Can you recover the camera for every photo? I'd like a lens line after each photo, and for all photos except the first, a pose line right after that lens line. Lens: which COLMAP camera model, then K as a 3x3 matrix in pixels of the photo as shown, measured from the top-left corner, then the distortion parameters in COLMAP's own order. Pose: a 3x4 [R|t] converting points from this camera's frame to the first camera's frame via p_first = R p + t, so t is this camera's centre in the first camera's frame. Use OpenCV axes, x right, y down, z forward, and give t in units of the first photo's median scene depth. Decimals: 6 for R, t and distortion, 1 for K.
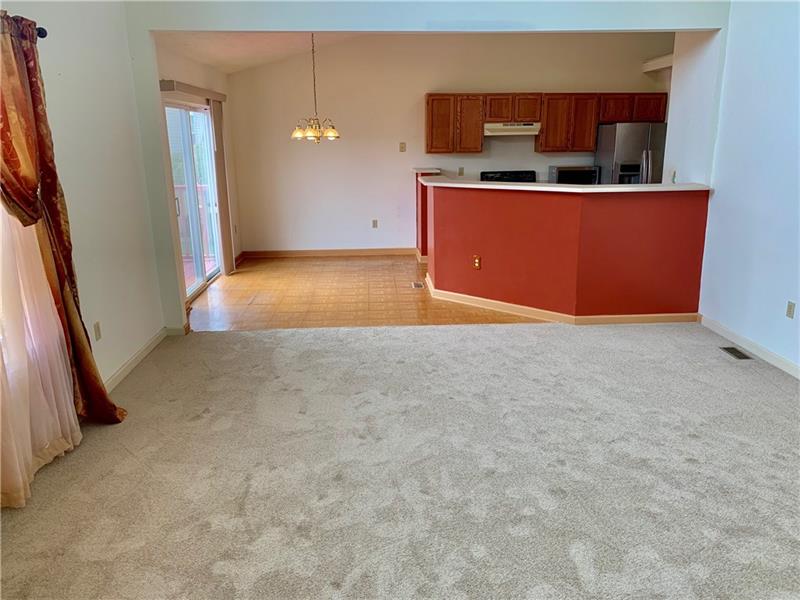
lens RADIAL K [[613.1, 0, 402.6], [0, 613.1, 297.7], [0, 0, 1]] dist [0.006824, -0.001431]
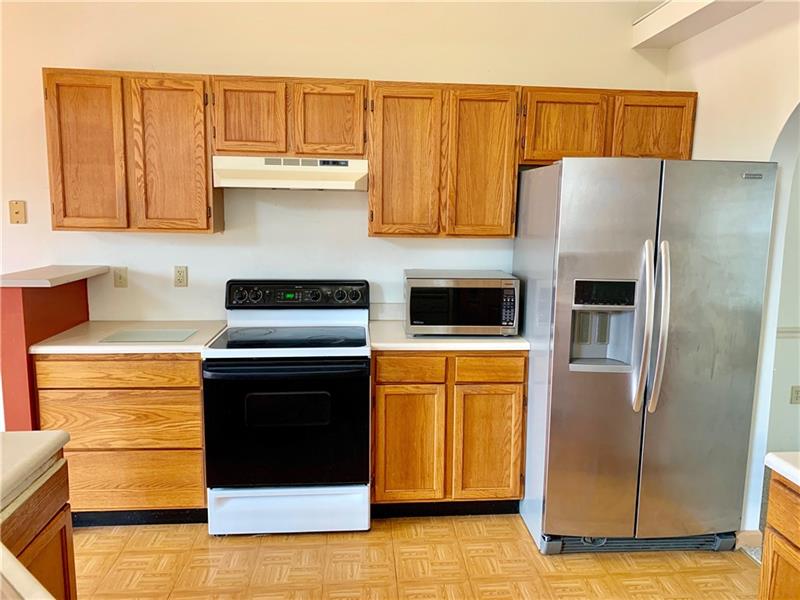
lens RADIAL K [[613.1, 0, 402.6], [0, 613.1, 297.7], [0, 0, 1]] dist [0.006824, -0.001431]
pose [[0.999473, 0.024072, 0.021762, 0.242154], [-0.021337, 0.992762, -0.118190, -0.157951], [-0.024450, 0.117663, 0.992753, 0.640483]]
